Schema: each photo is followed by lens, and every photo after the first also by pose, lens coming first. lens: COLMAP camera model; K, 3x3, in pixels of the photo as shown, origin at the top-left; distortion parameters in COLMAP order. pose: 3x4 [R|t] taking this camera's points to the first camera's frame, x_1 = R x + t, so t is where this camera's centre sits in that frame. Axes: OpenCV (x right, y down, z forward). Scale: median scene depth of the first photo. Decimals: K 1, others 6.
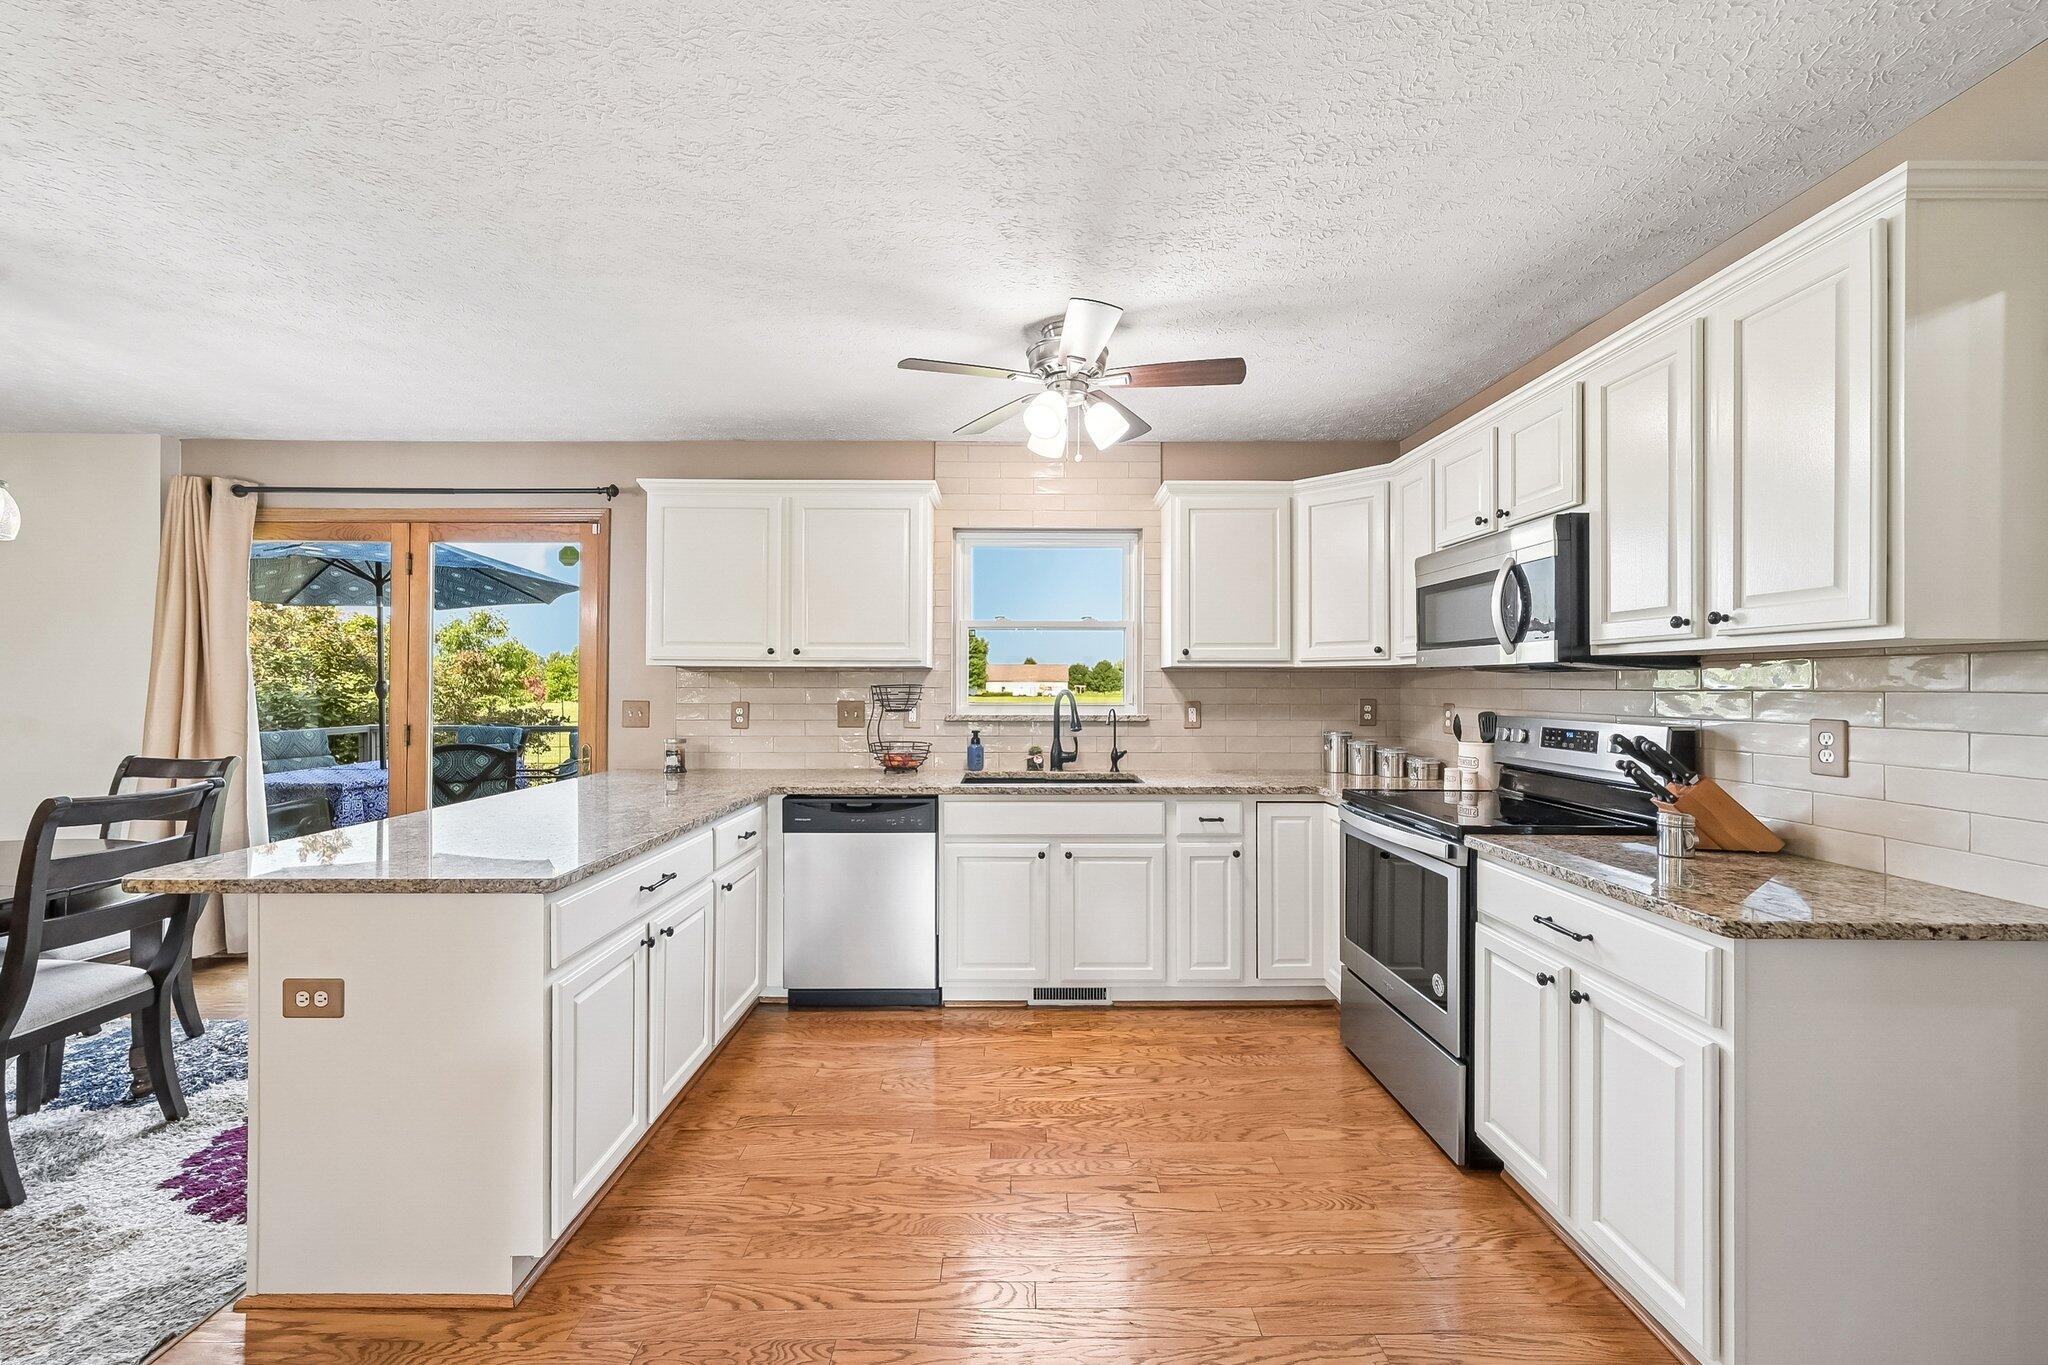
lens RADIAL K [[825.6, 0, 1020.2], [0, 825.6, 679.4], [0, 0, 1]] dist [0.002010, -0.000110]
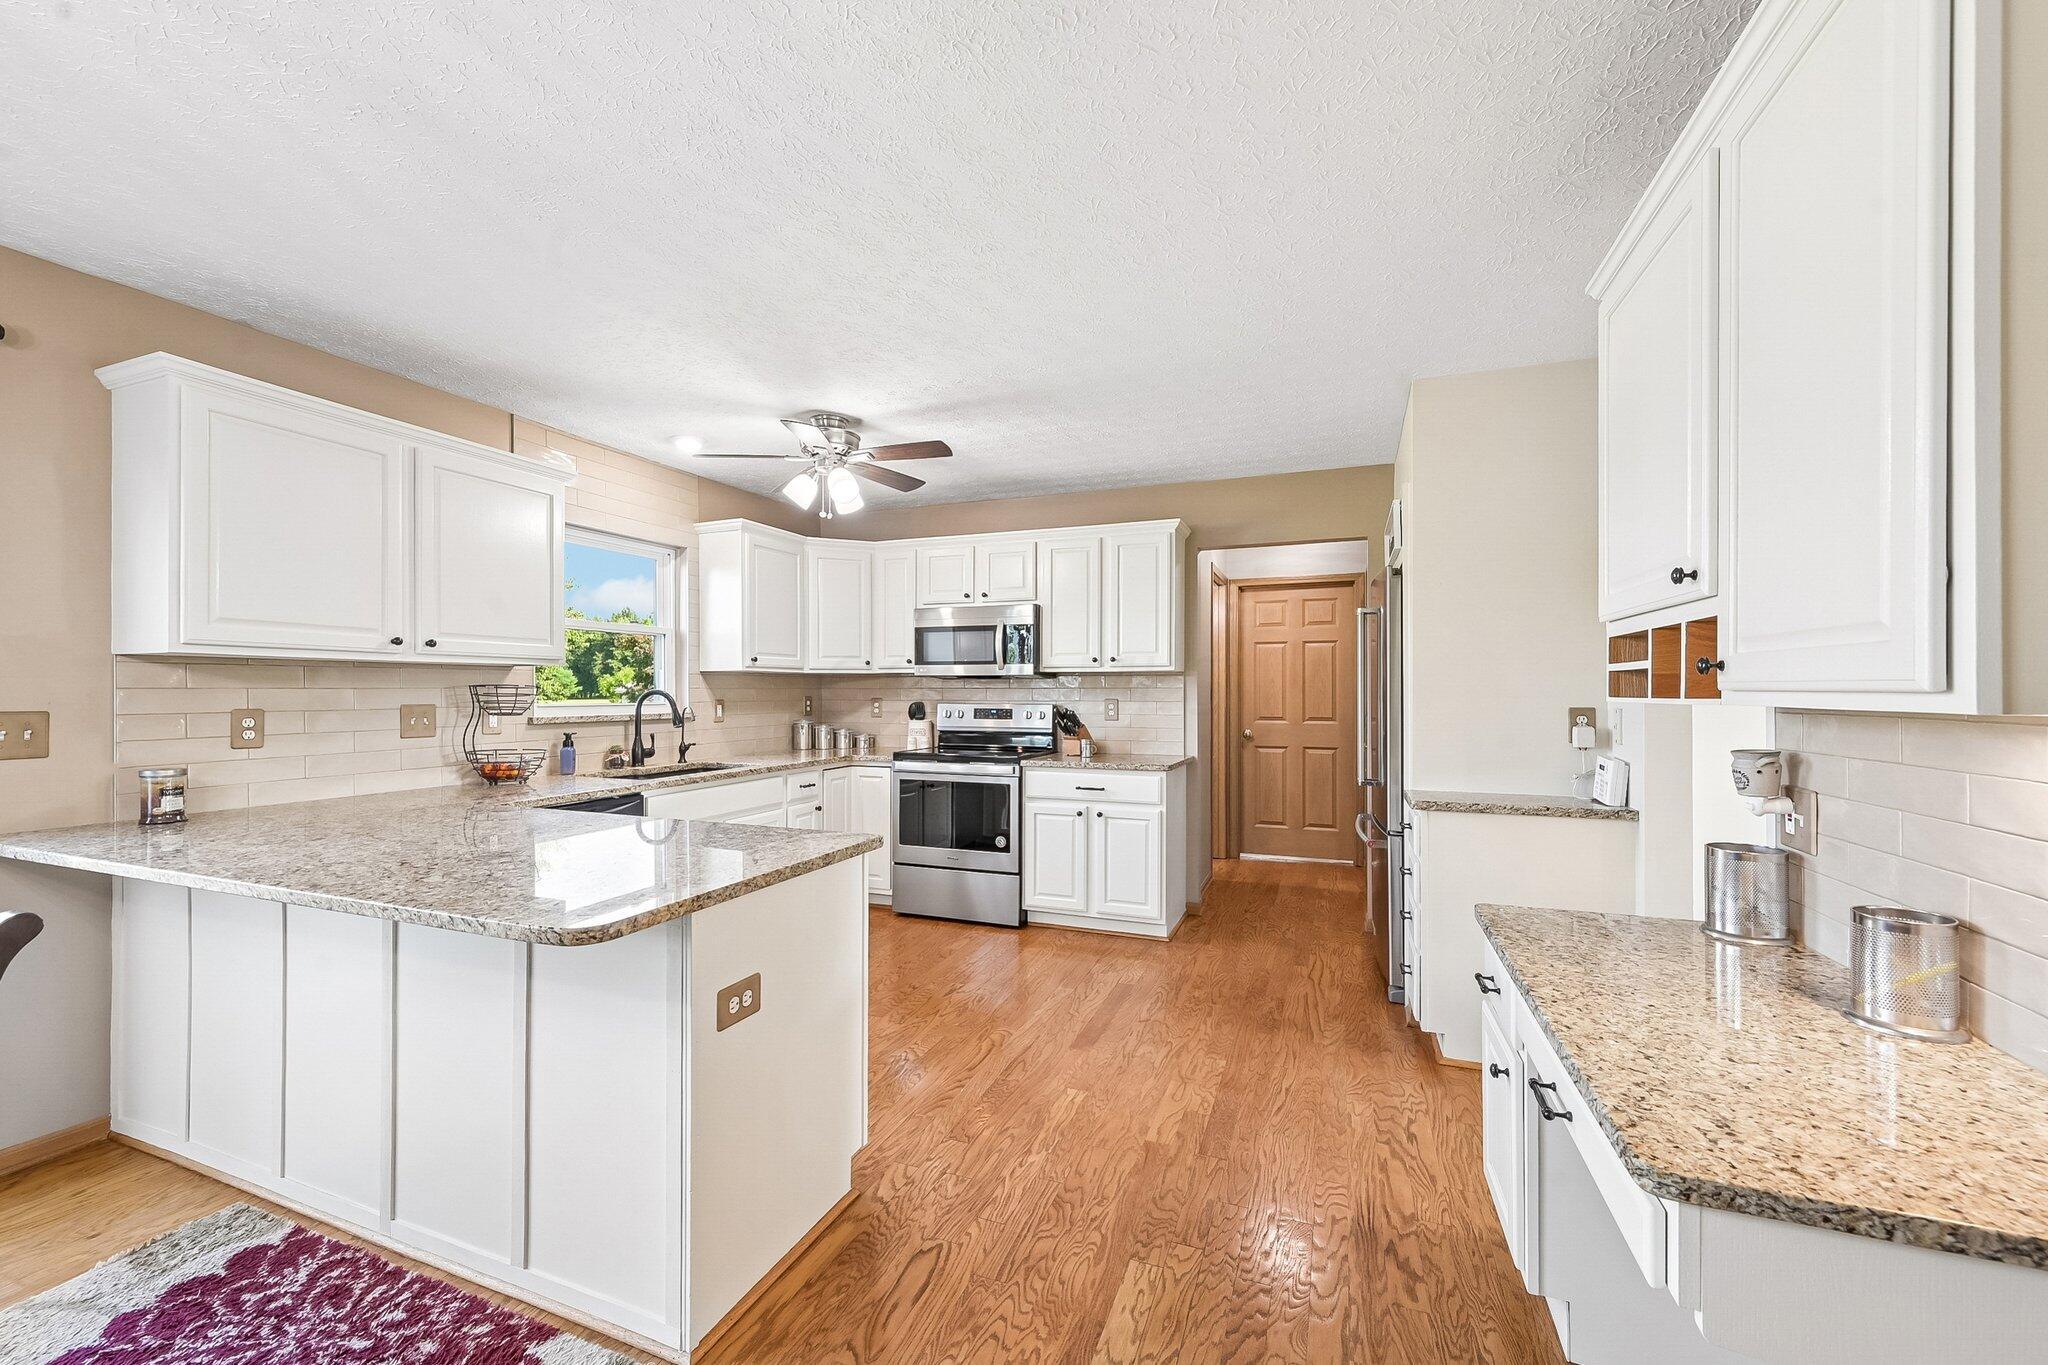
lens RADIAL K [[825.6, 0, 1024.5], [0, 825.6, 694.2], [0, 0, 1]] dist [0.002010, -0.000110]
pose [[0.361999, -0.006803, 0.932154, -0.892998], [-0.005098, 0.999944, 0.009277, 0.006259], [-0.932164, -0.008110, 0.361944, 0.182460]]
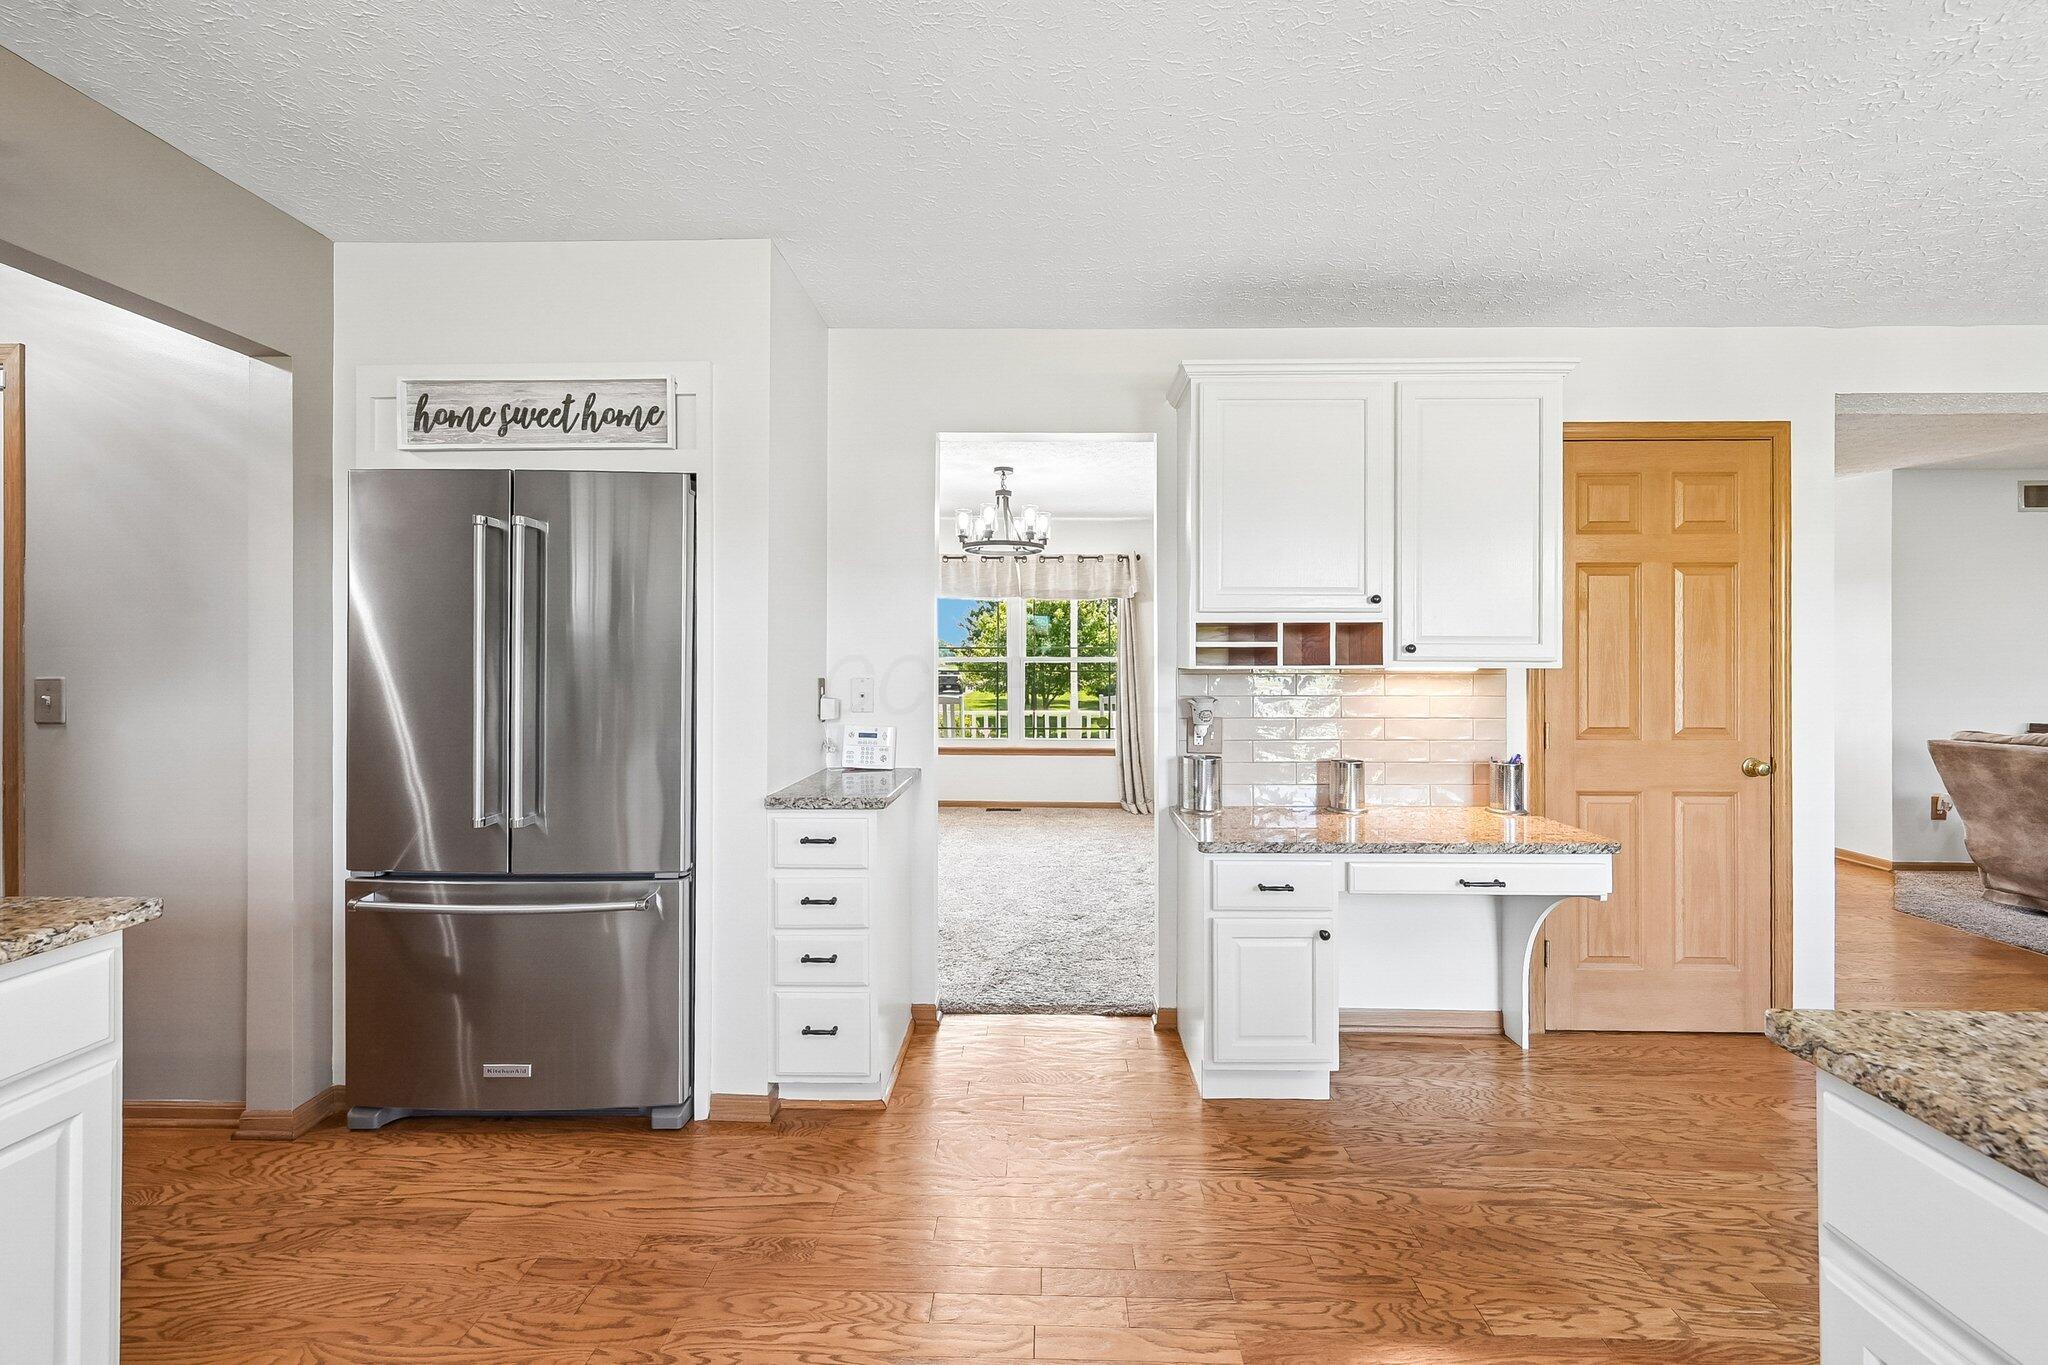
lens RADIAL K [[825.6, 0, 1029.5], [0, 825.6, 660.0], [0, 0, 1]] dist [0.002010, -0.000110]
pose [[-0.999781, -0.002915, 0.020716, -0.057308], [-0.003063, 0.999970, -0.007083, 0.012265], [-0.020695, -0.007145, -0.999760, 0.821038]]
